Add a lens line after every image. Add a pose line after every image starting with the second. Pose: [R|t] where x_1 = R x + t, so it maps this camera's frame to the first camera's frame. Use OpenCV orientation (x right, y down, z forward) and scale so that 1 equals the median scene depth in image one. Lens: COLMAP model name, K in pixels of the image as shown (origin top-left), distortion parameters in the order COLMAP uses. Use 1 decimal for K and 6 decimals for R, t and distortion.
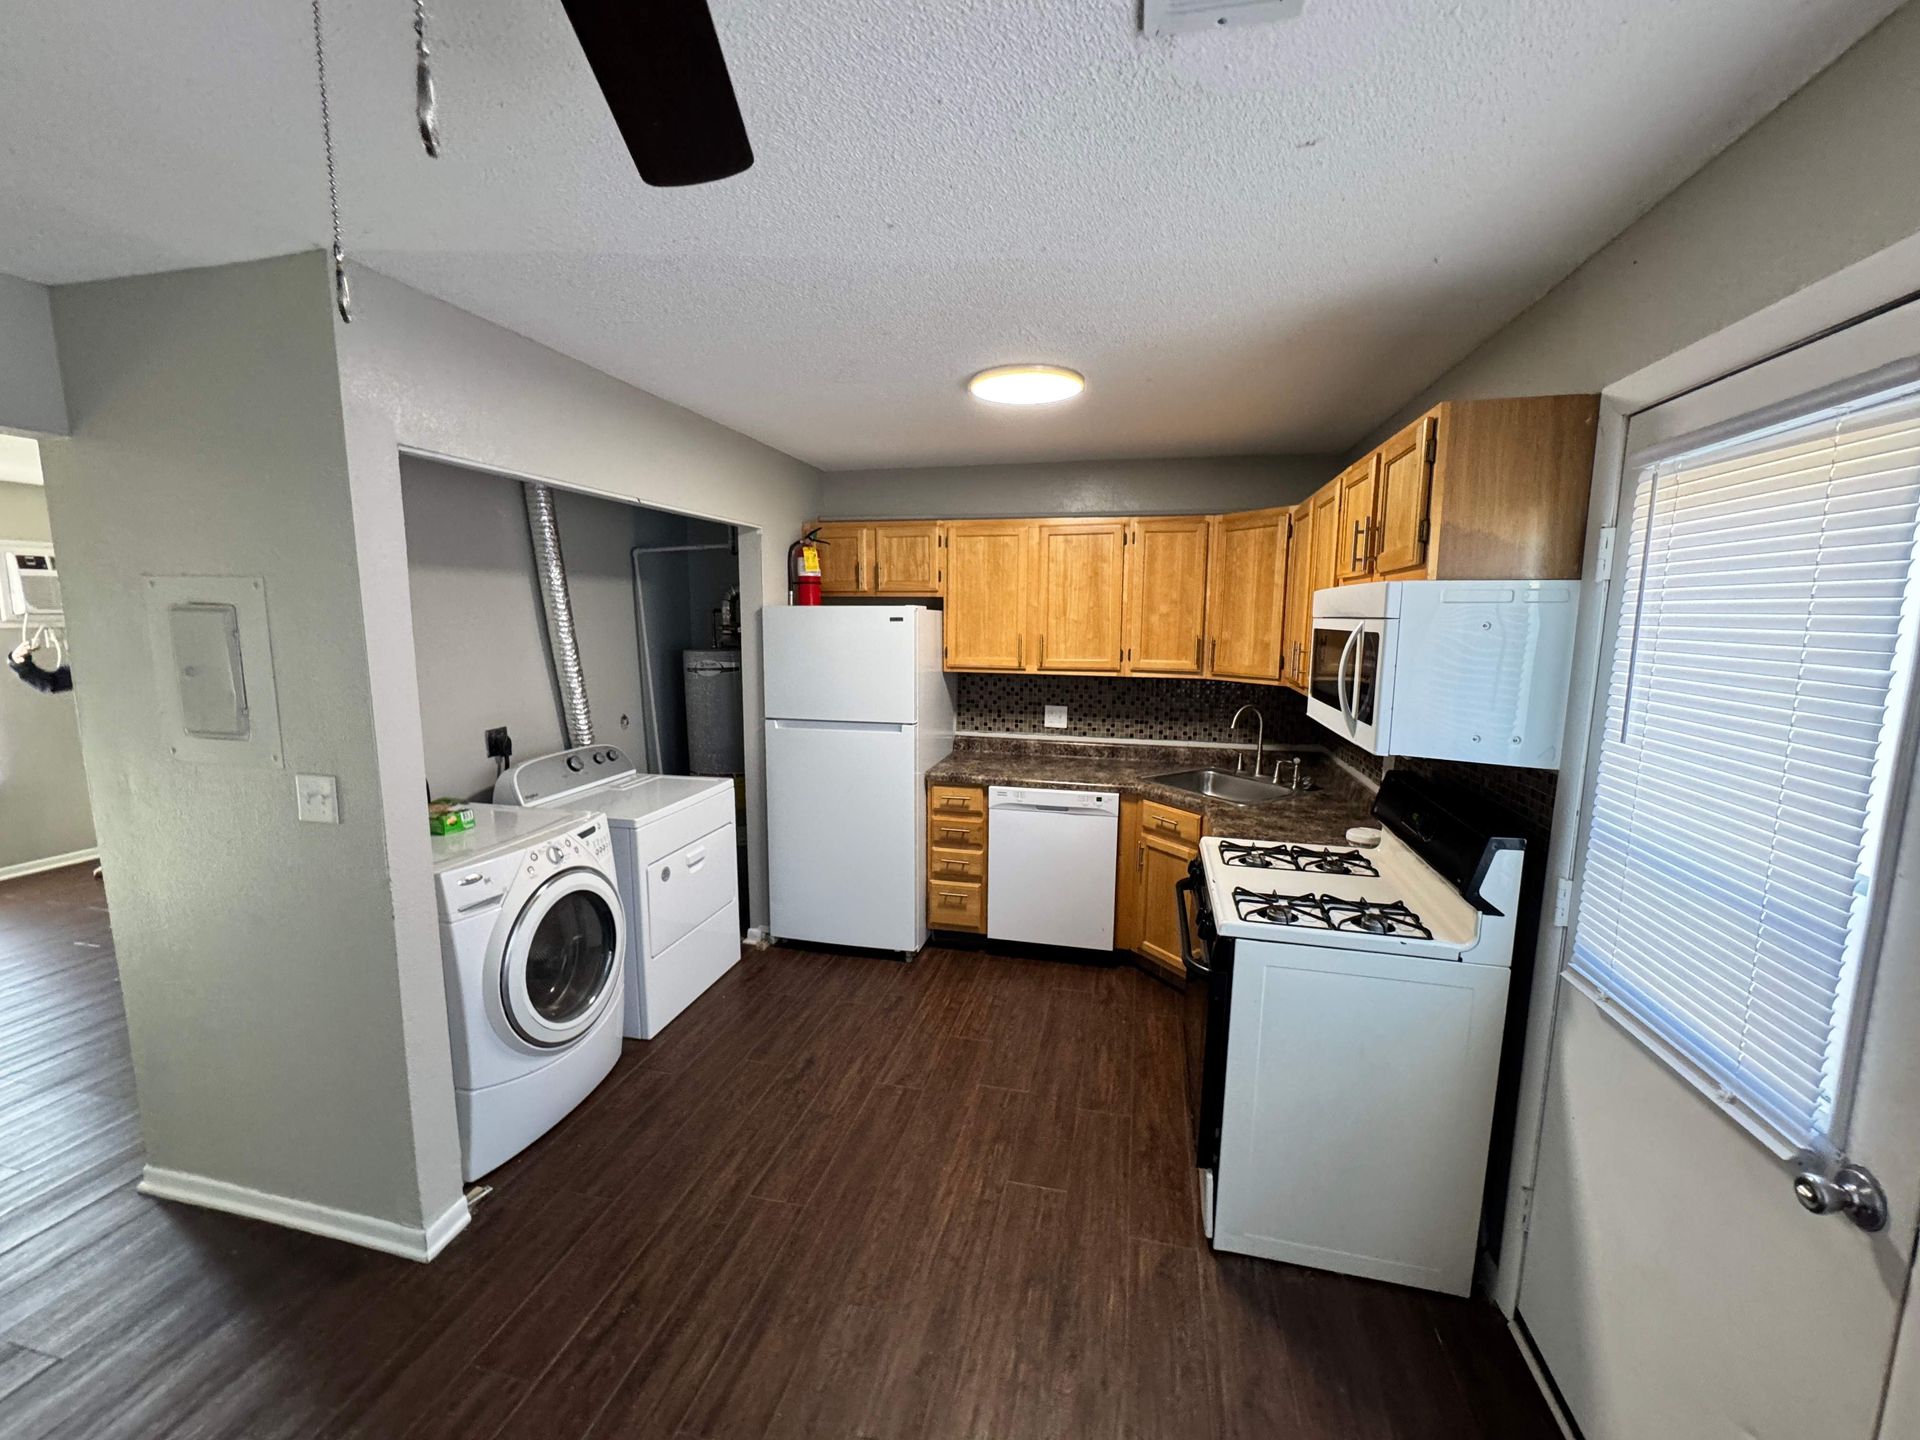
lens RADIAL K [[764.3, 0, 962.6], [0, 764.3, 723.1], [0, 0, 1]] dist [-0.005720, 0.000226]
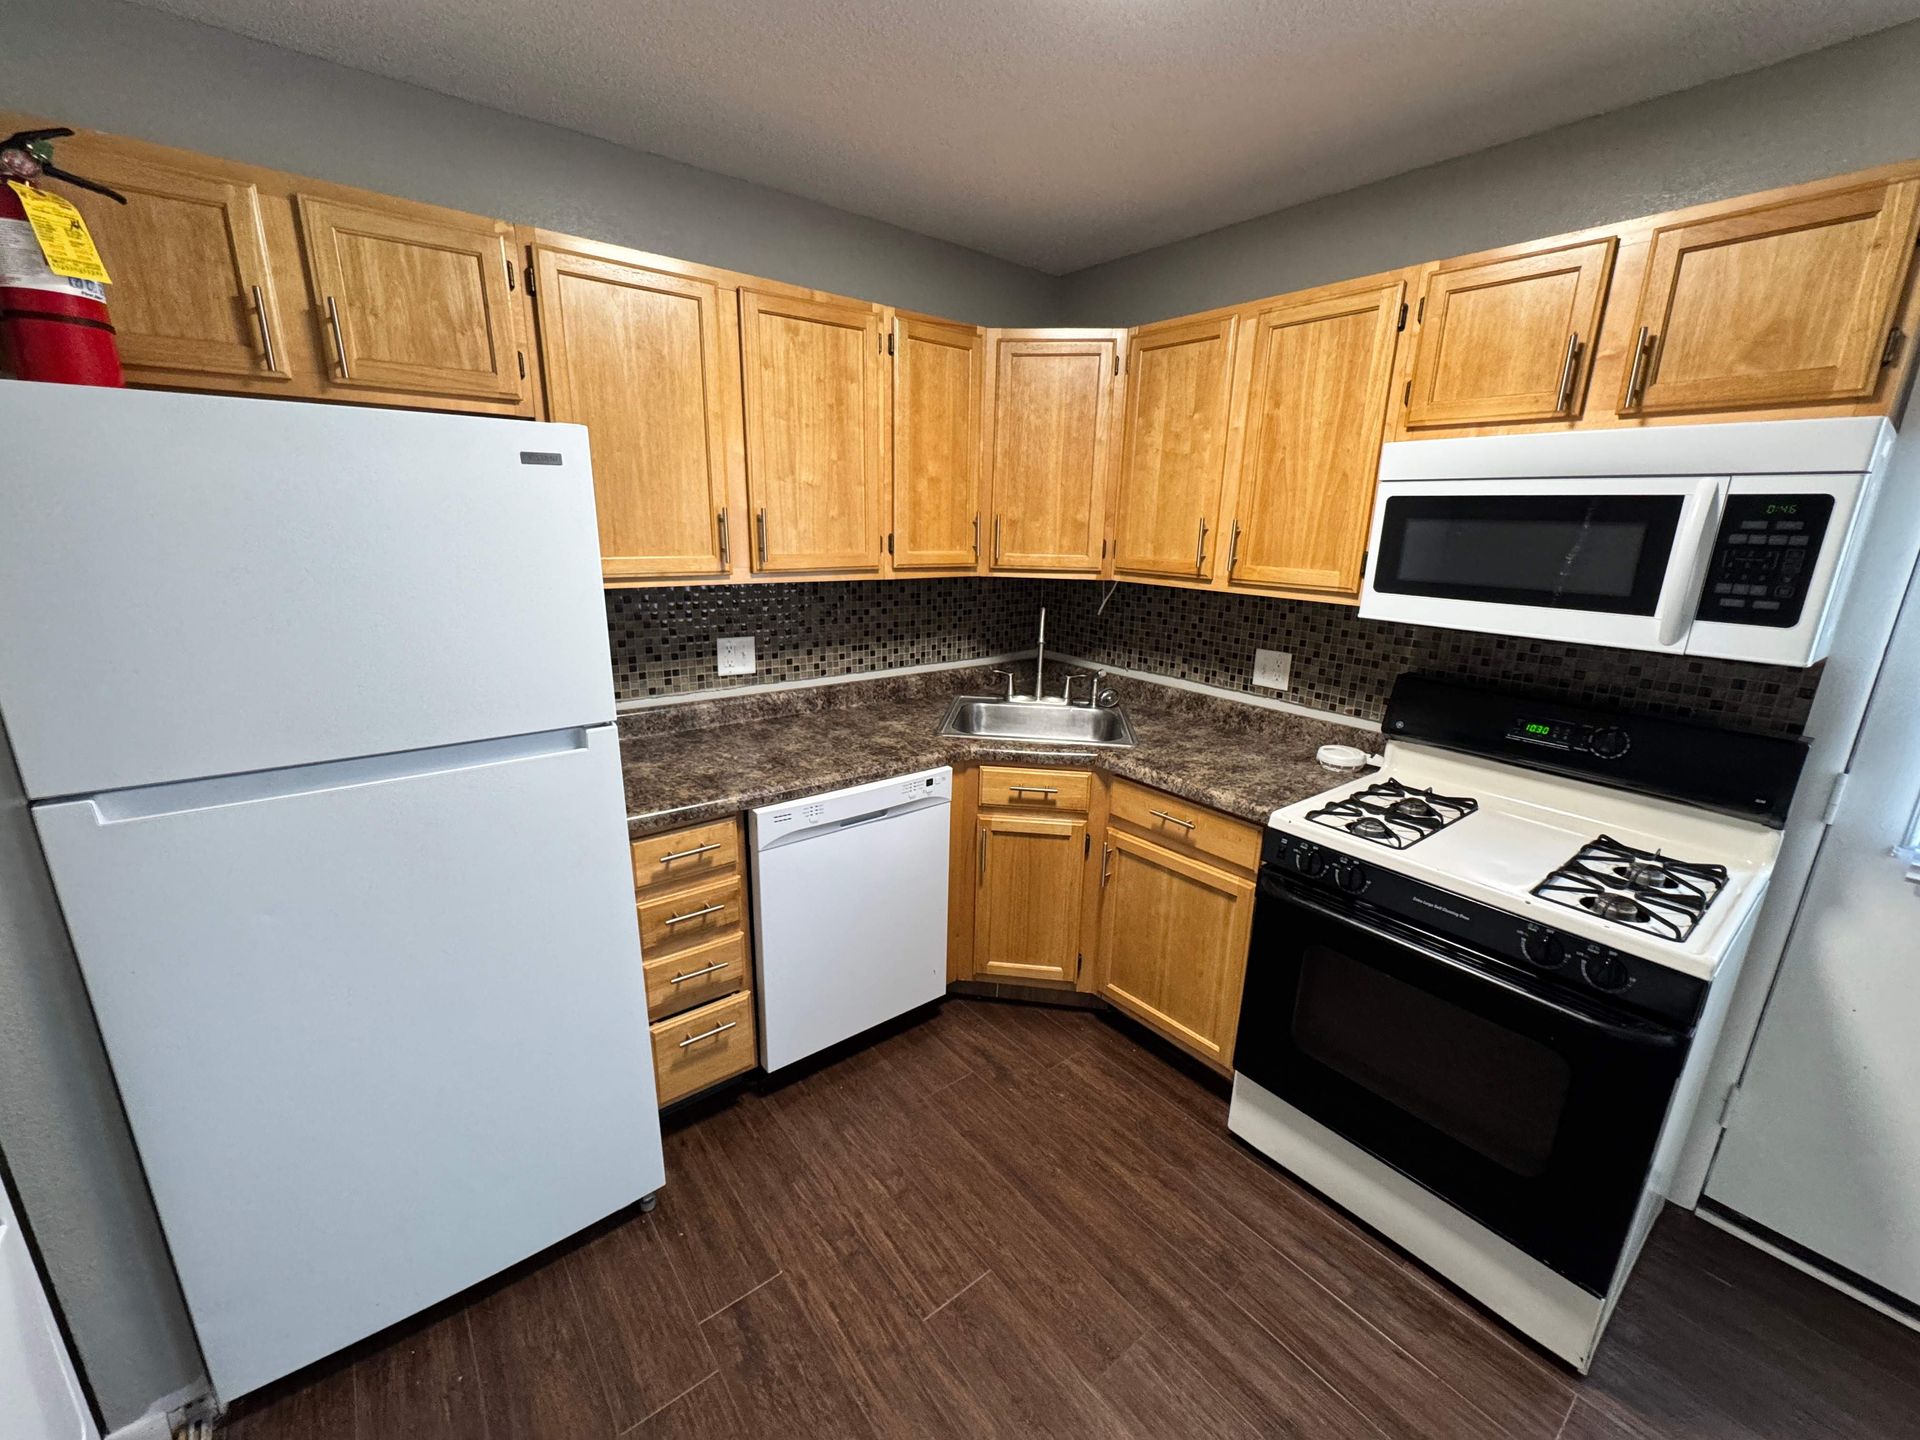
lens RADIAL K [[764.3, 0, 962.6], [0, 764.3, 723.1], [0, 0, 1]] dist [-0.005720, 0.000226]
pose [[0.622392, -0.198478, 0.757122, -0.248780], [0.092733, 0.979200, 0.180464, -0.053225], [-0.777193, -0.042109, 0.627852, 0.558520]]
